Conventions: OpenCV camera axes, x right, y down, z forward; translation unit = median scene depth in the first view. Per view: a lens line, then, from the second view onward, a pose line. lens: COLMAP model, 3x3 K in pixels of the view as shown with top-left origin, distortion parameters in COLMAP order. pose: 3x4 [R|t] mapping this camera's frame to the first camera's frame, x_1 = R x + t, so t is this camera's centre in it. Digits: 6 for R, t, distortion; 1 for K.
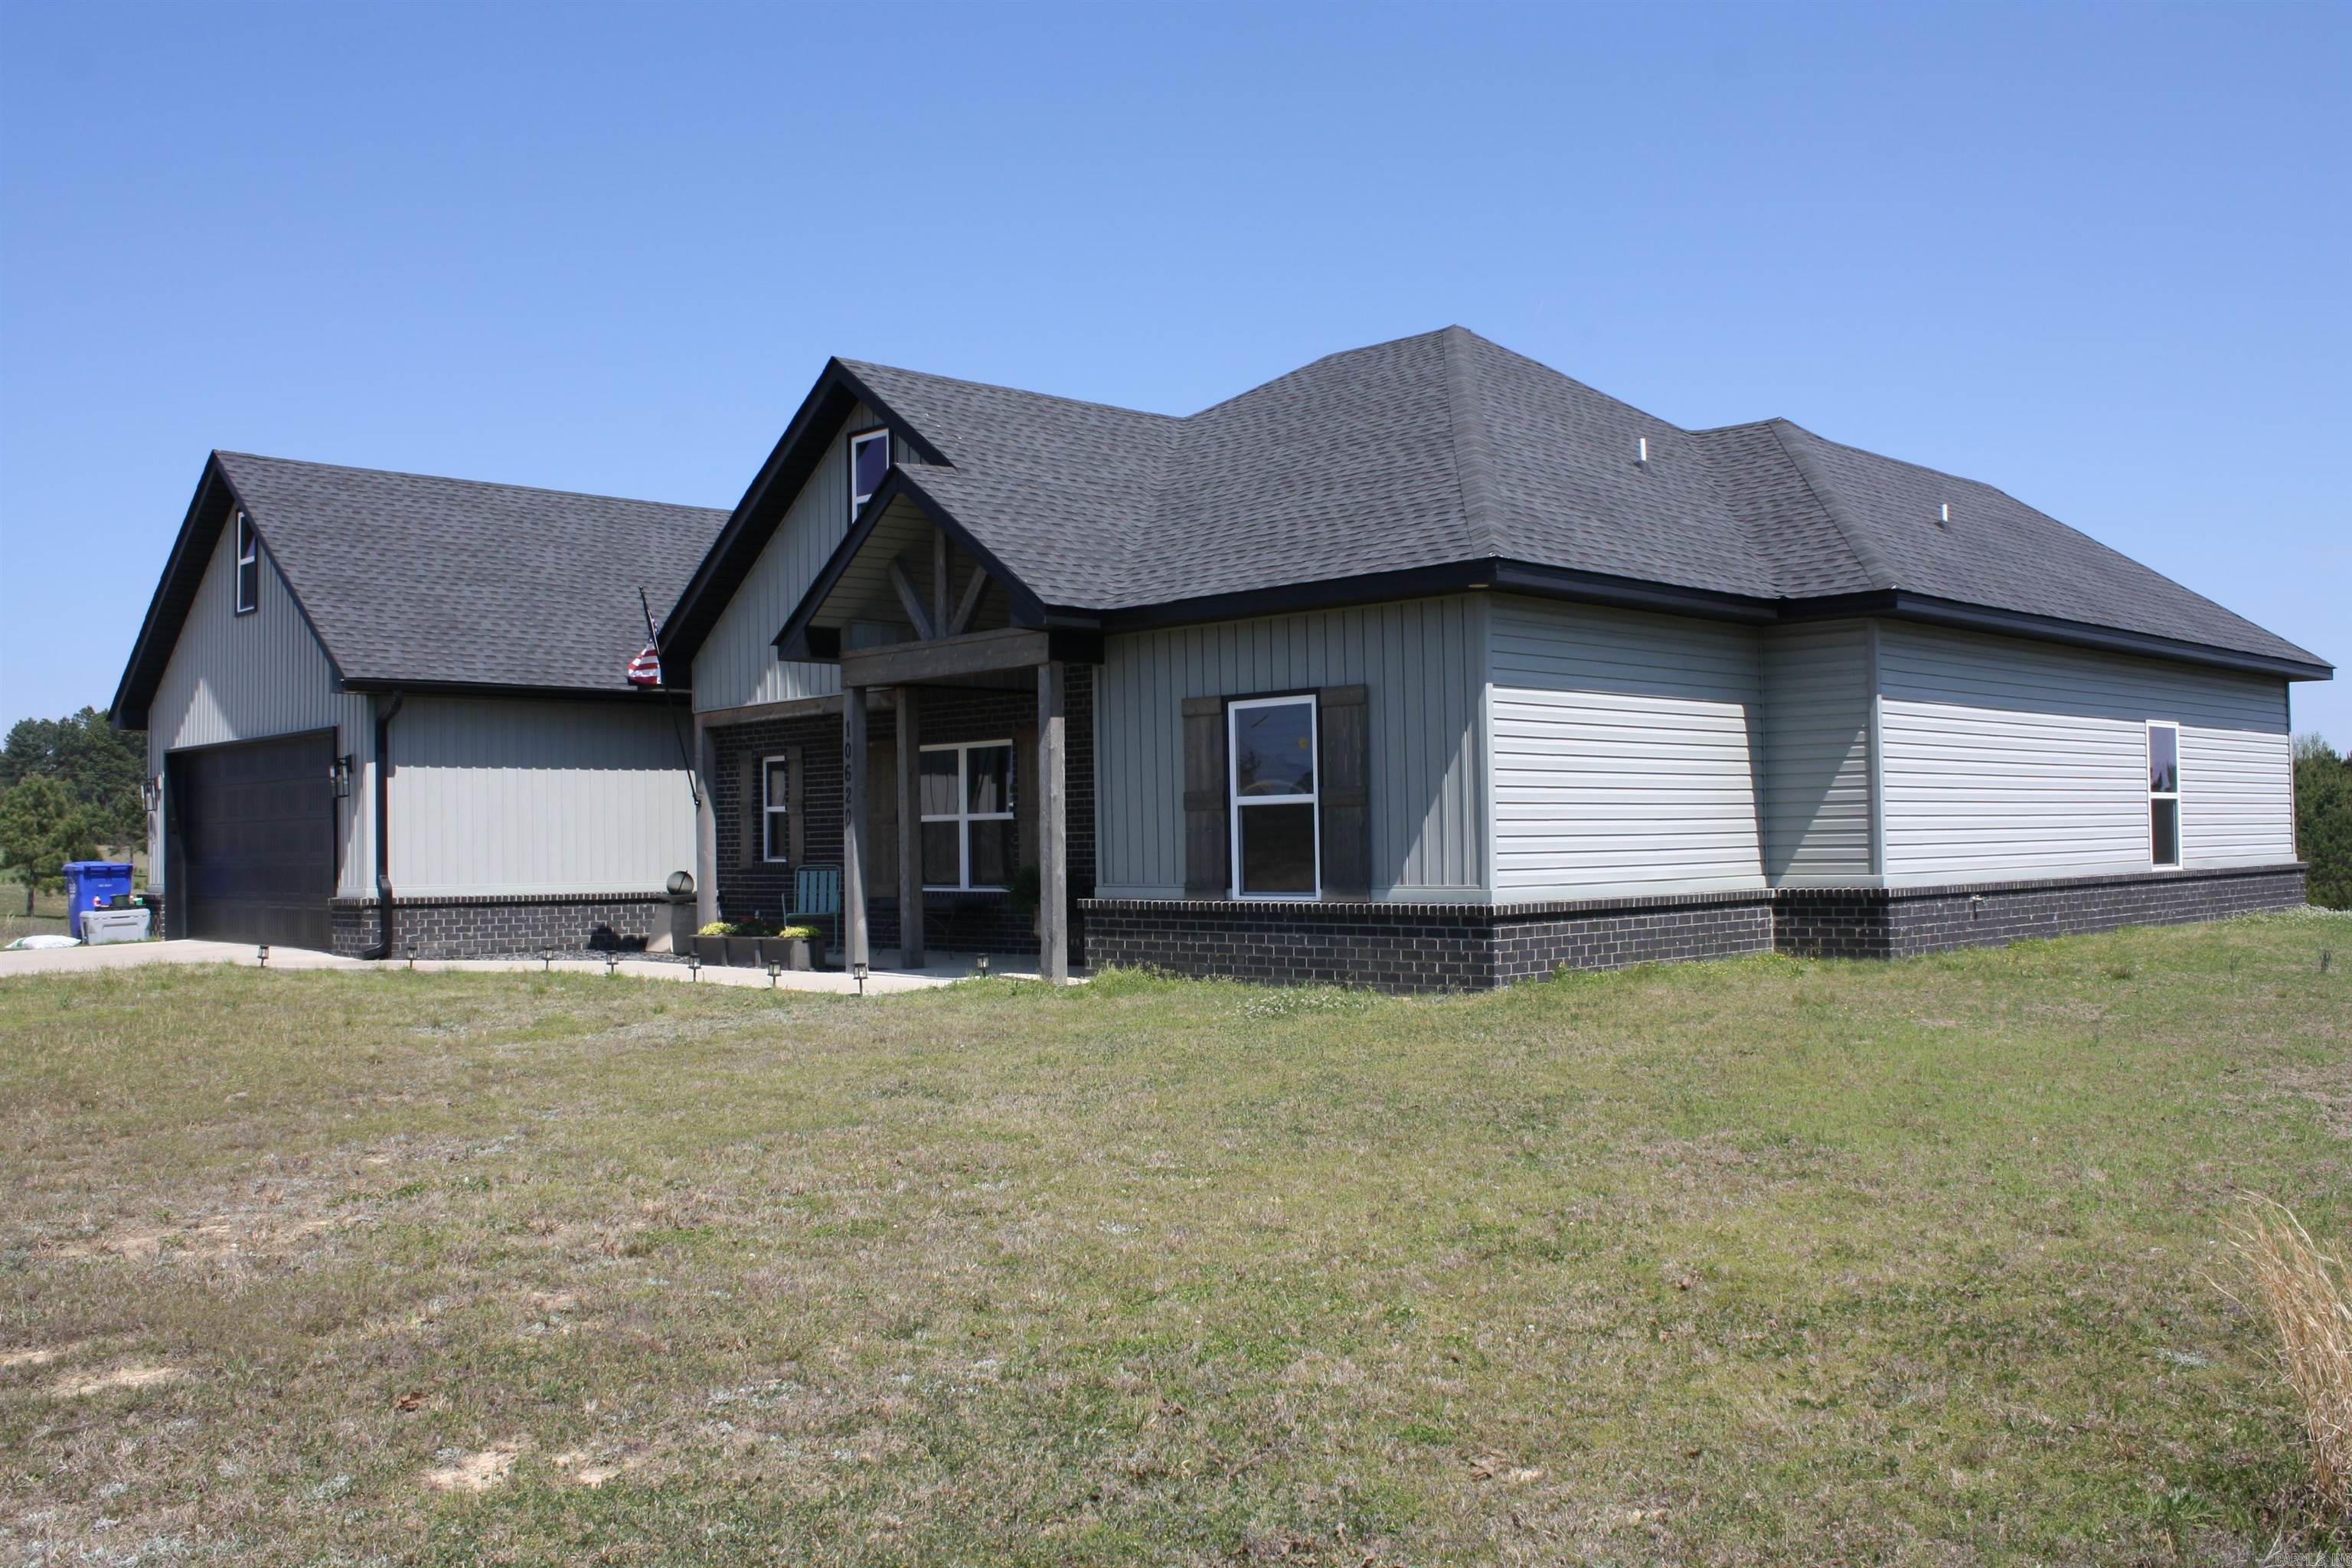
lens RADIAL K [[2063.1, 0, 1169.1], [0, 2063.1, 764.0], [0, 0, 1]] dist [-0.151467, 0.140853]
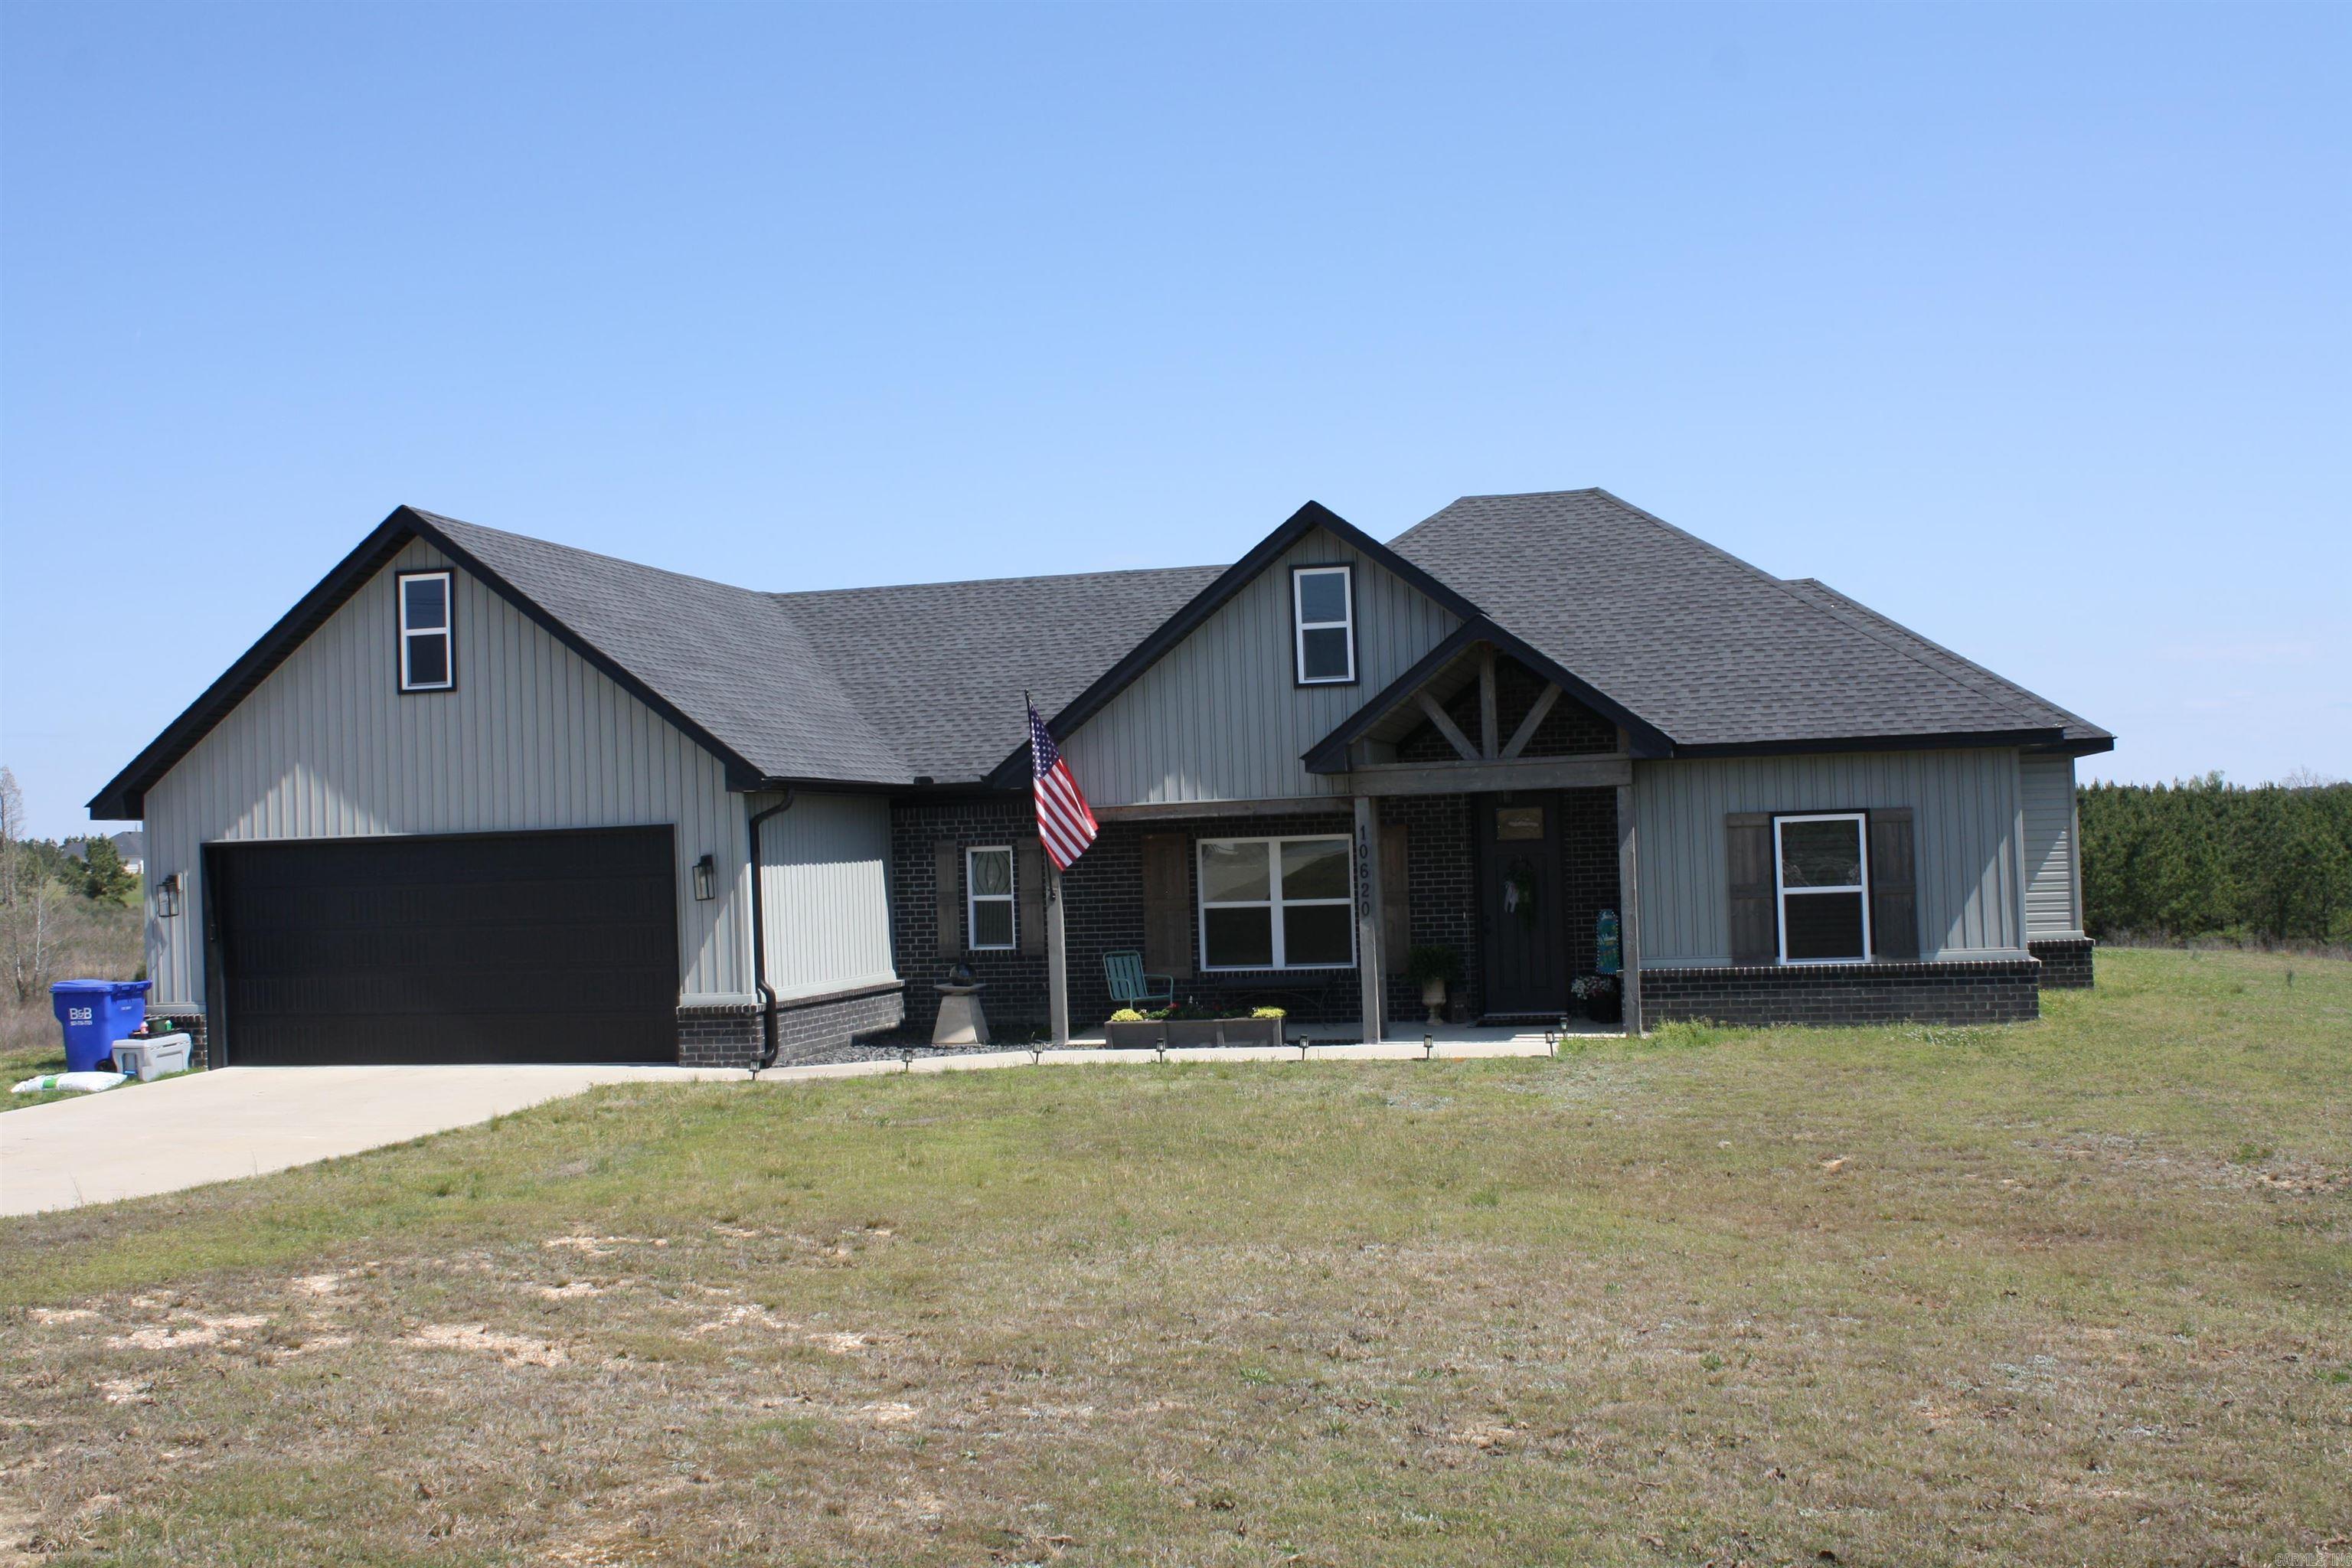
lens RADIAL K [[2403.6, 0, 1176.0], [0, 2403.6, 784.0], [0, 0, 1]] dist [-0.090154, 0.001761]
pose [[0.842615, 0.000201, 0.538516, -1.110373], [0.000870, 0.999998, -0.001735, -0.048173], [-0.538515, 0.001930, 0.842614, -0.091289]]
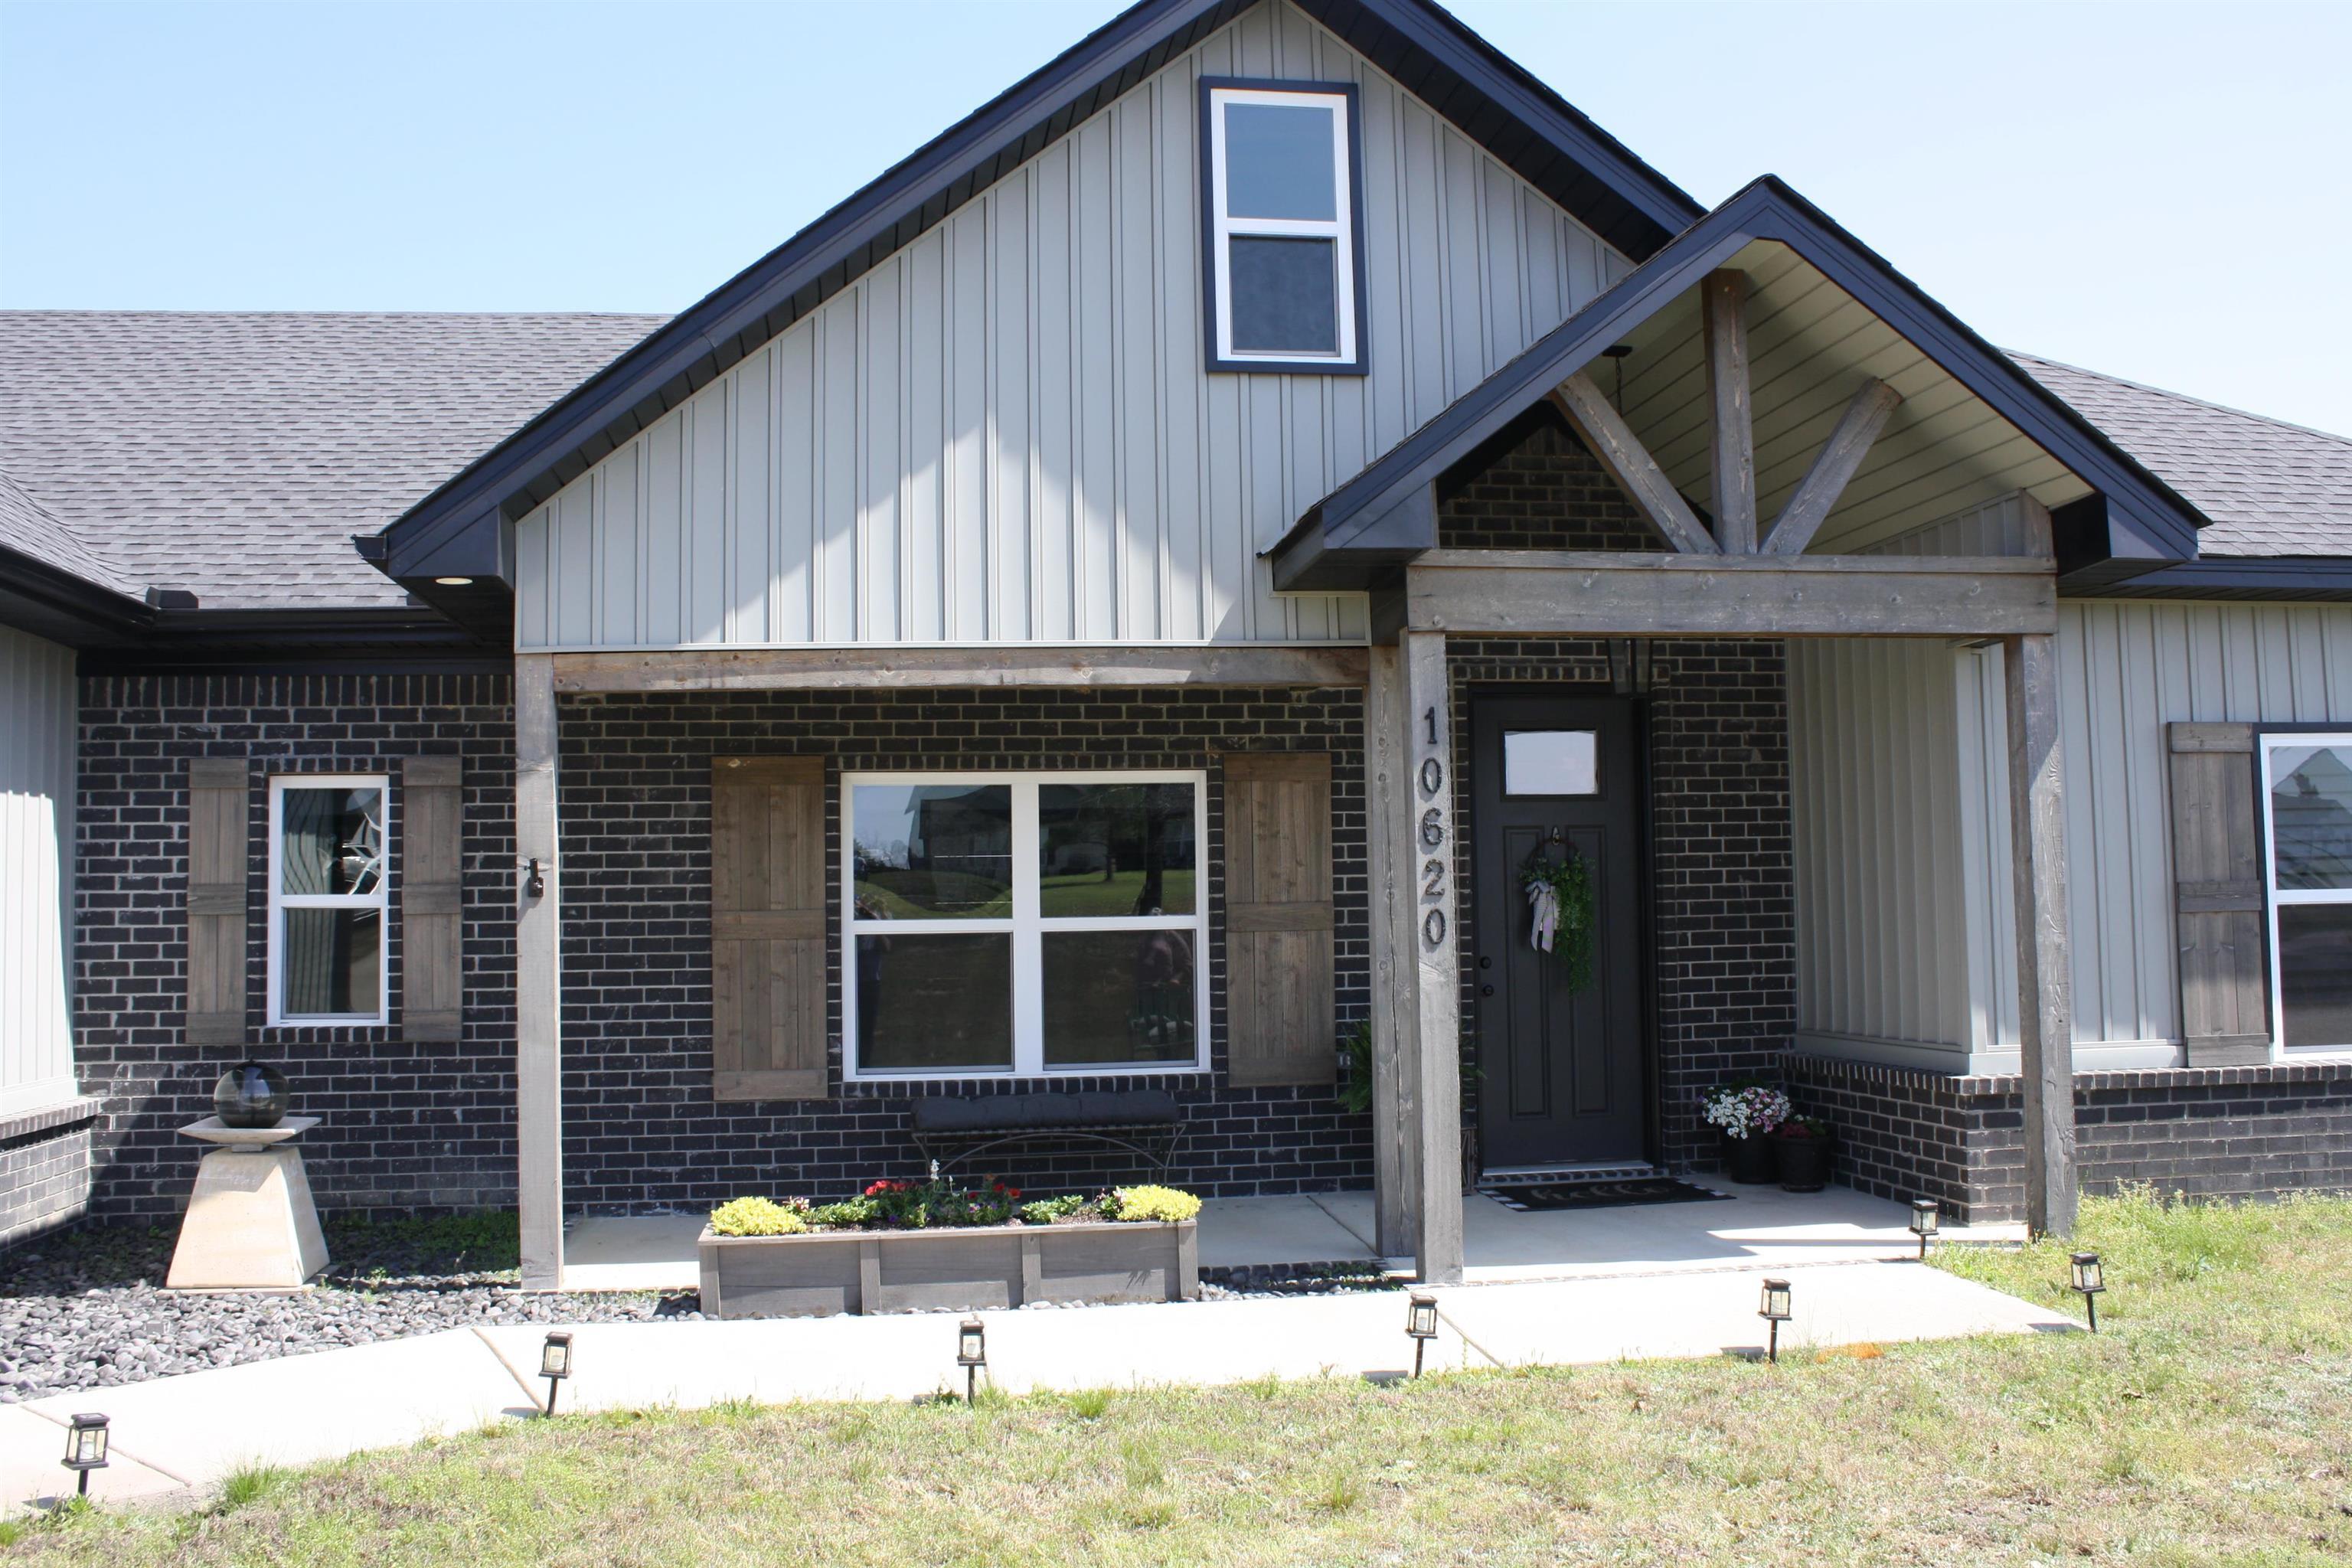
lens RADIAL K [[2063.1, 0, 1169.1], [0, 2063.1, 764.0], [0, 0, 1]] dist [-0.151467, 0.140853]
pose [[0.588155, 0.063796, 0.806228, -0.622140], [-0.024054, 0.997823, -0.061409, 0.022270], [-0.808391, 0.016724, 0.588409, 0.899144]]
